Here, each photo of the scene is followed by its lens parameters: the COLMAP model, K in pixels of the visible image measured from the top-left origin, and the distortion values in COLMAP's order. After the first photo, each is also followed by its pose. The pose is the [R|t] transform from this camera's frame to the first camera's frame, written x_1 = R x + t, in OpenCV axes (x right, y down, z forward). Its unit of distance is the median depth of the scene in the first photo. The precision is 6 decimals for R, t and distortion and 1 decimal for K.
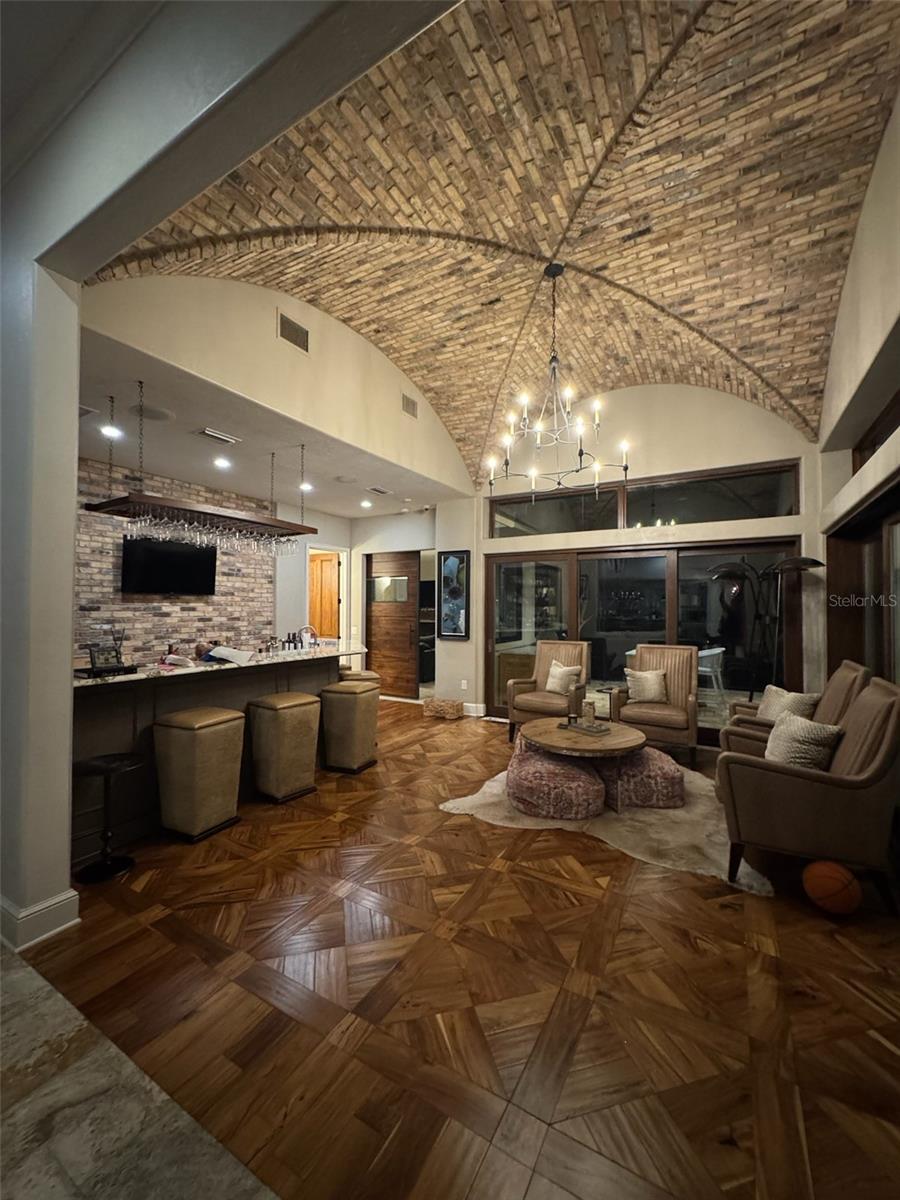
lens RADIAL K [[478.0, 0, 451.5], [0, 478.0, 603.3], [0, 0, 1]] dist [0.000036, 0.000004]
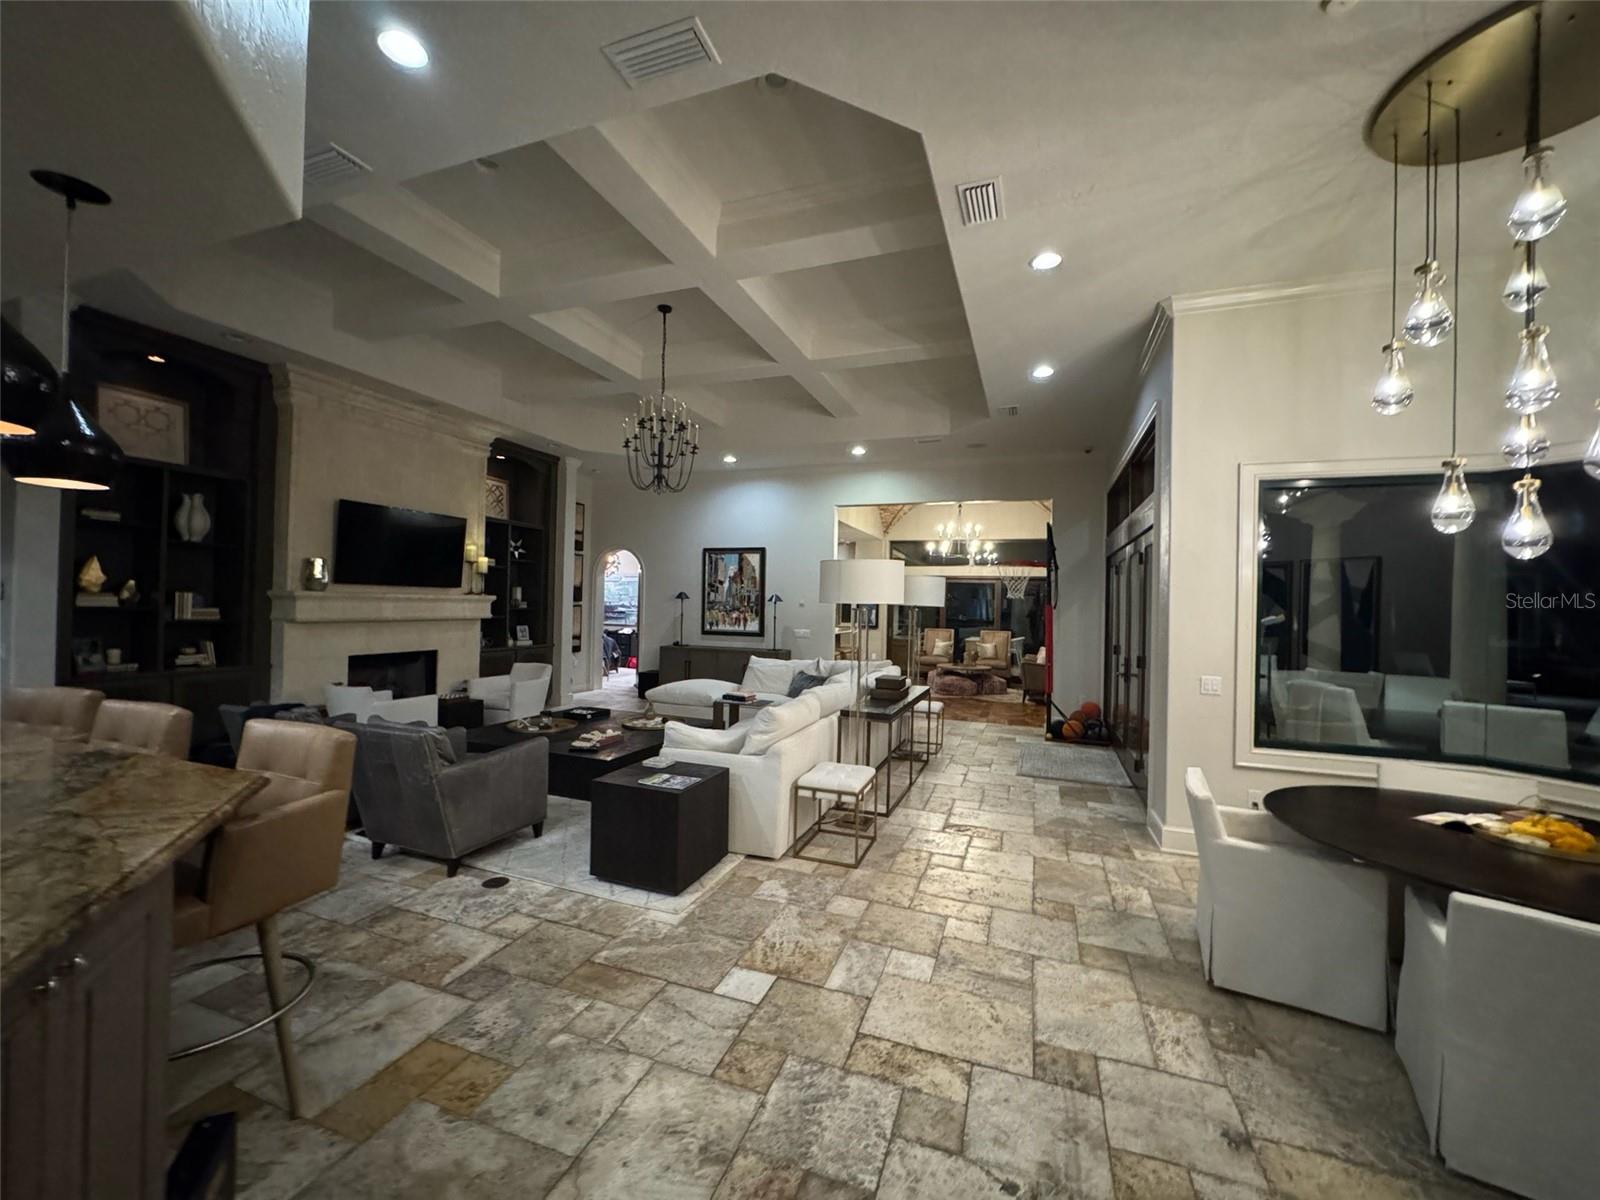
lens RADIAL K [[637.3, 0, 798.7], [0, 637.3, 599.8], [0, 0, 1]] dist [0.000036, 0.000004]
pose [[0.984525, 0.021061, 0.173974, -0.744508], [-0.021659, 0.999764, 0.001542, -0.022091], [-0.173901, -0.005286, 0.984749, -1.322160]]
